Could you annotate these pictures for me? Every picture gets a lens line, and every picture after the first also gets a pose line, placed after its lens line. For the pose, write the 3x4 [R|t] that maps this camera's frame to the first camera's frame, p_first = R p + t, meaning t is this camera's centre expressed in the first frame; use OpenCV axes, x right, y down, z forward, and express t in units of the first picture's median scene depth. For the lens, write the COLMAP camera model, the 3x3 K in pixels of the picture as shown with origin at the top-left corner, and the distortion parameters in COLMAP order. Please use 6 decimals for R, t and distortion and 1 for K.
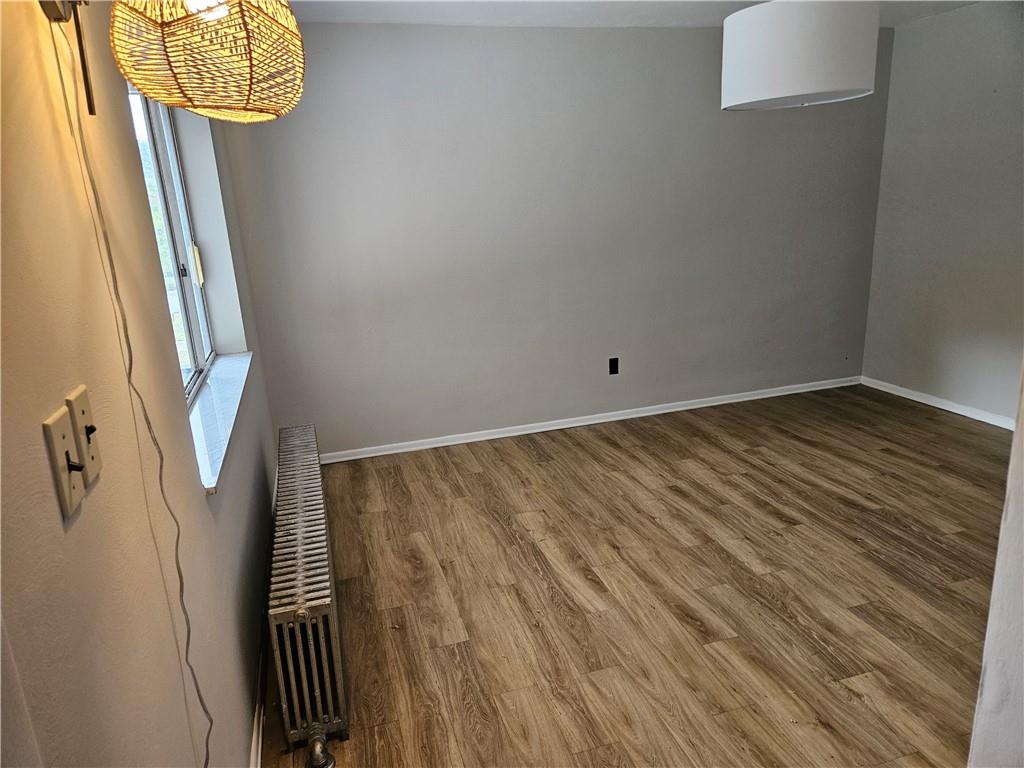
lens RADIAL K [[686.6, 0, 512.2], [0, 686.6, 381.2], [0, 0, 1]] dist [0.076384, -0.061488]
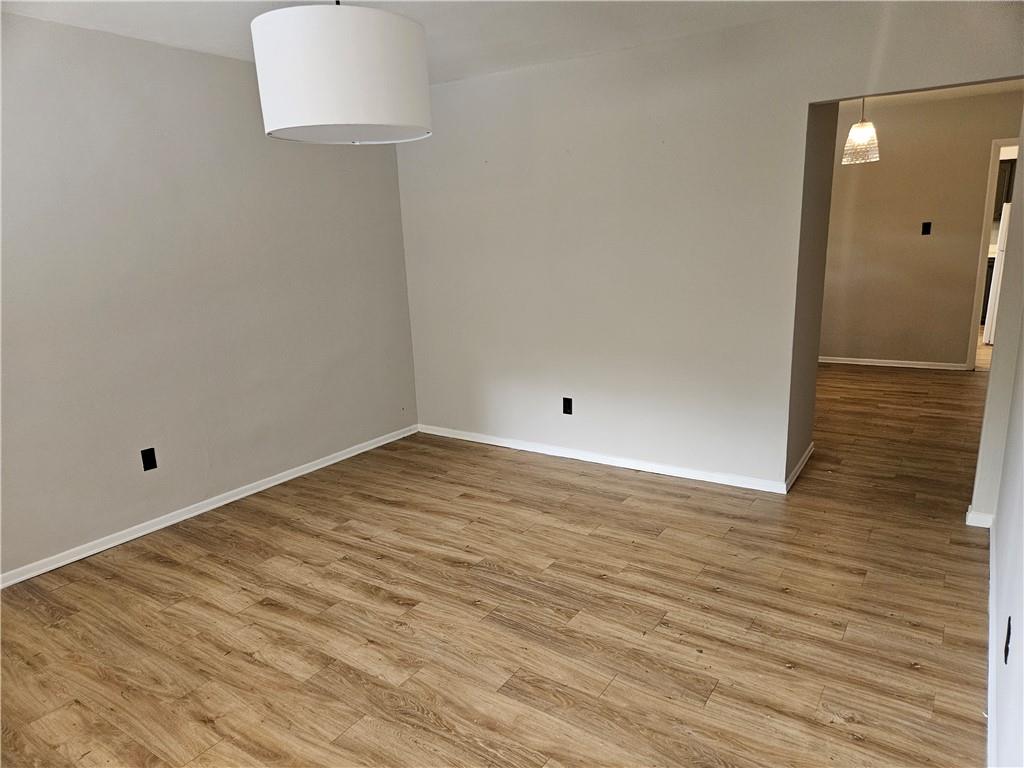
lens RADIAL K [[686.6, 0, 511.7], [0, 686.6, 389.4], [0, 0, 1]] dist [0.076384, -0.061488]
pose [[0.780358, -0.110167, 0.615553, -0.010176], [0.152430, 0.988178, -0.016385, -0.031209], [-0.606471, 0.106615, 0.787925, 0.182856]]
